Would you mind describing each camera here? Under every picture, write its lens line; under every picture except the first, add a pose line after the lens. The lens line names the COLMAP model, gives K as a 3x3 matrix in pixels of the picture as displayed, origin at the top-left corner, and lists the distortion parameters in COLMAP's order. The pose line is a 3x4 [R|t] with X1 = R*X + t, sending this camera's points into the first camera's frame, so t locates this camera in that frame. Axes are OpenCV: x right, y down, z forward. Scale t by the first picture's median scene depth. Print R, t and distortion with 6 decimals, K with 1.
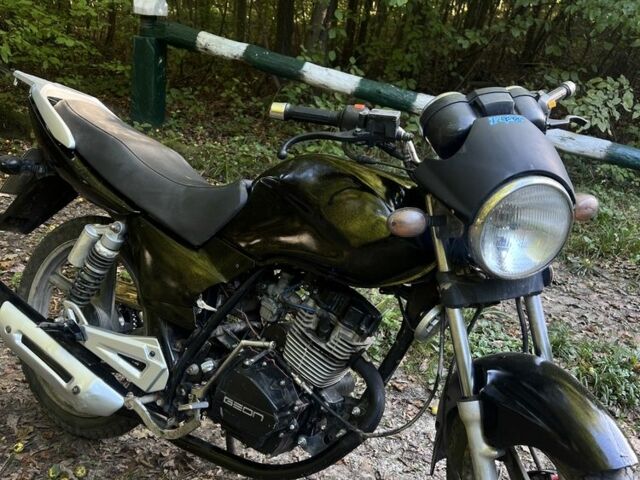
lens RADIAL K [[627.5, 0, 320.0], [0, 627.5, 240.0], [0, 0, 1]] dist [0.013844, -0.010561]
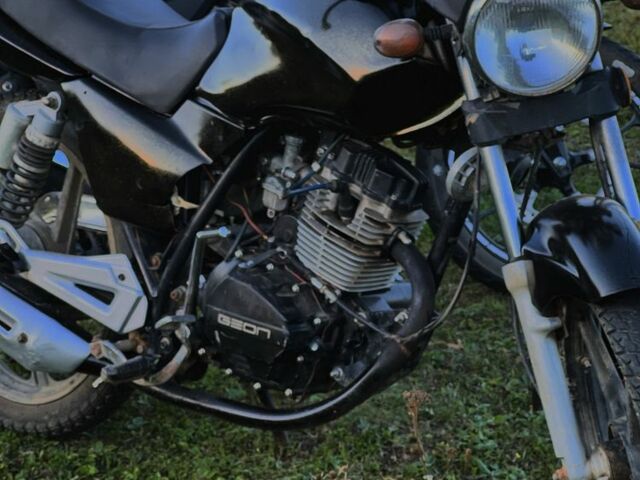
lens RADIAL K [[1673.2, 0, 320.0], [0, 1673.2, 240.0], [0, 0, 1]] dist [0.141736, 0.633387]
pose [[0.978870, -0.096319, -0.180380, 0.314101], [0.103905, 0.994037, 0.033068, 0.112312], [0.176120, -0.051112, 0.983041, -0.855921]]
